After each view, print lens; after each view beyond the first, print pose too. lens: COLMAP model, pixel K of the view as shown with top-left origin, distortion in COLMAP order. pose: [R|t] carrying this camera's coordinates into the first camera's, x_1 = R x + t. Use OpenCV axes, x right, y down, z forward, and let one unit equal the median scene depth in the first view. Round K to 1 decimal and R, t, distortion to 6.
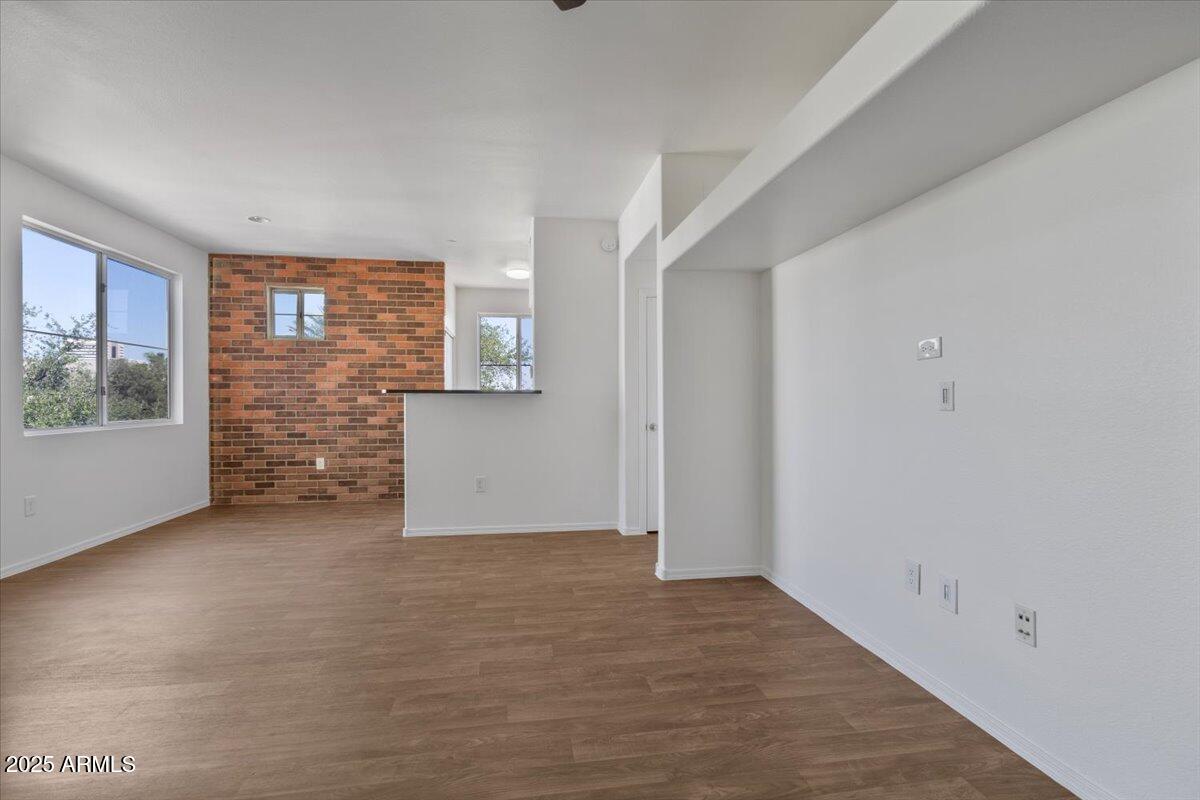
lens RADIAL K [[548.1, 0, 601.3], [0, 548.1, 399.9], [0, 0, 1]] dist [-0.002941, 0.001840]
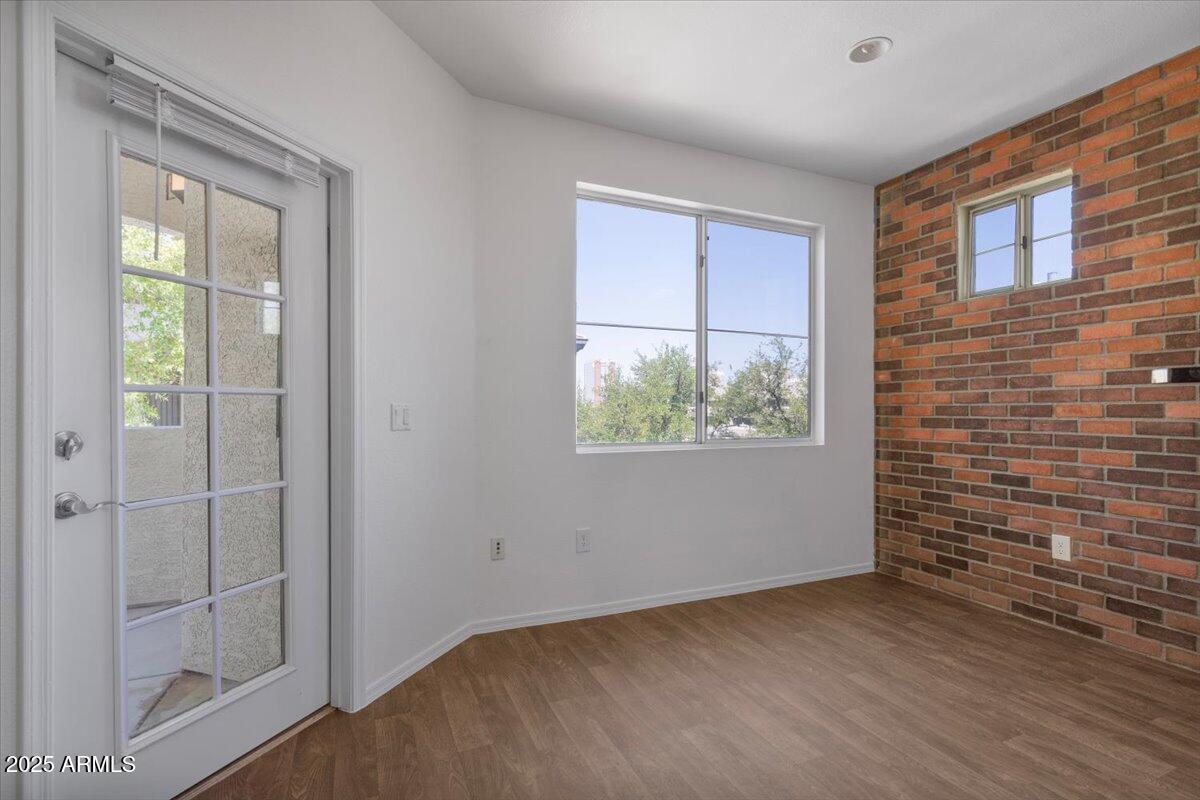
lens RADIAL K [[548.1, 0, 593.2], [0, 548.1, 409.3], [0, 0, 1]] dist [-0.002941, 0.001840]
pose [[0.237238, 0.002054, -0.971449, -0.157335], [-0.004613, 0.999989, 0.000988, 0.000192], [0.971441, 0.004247, 0.237245, 0.509321]]
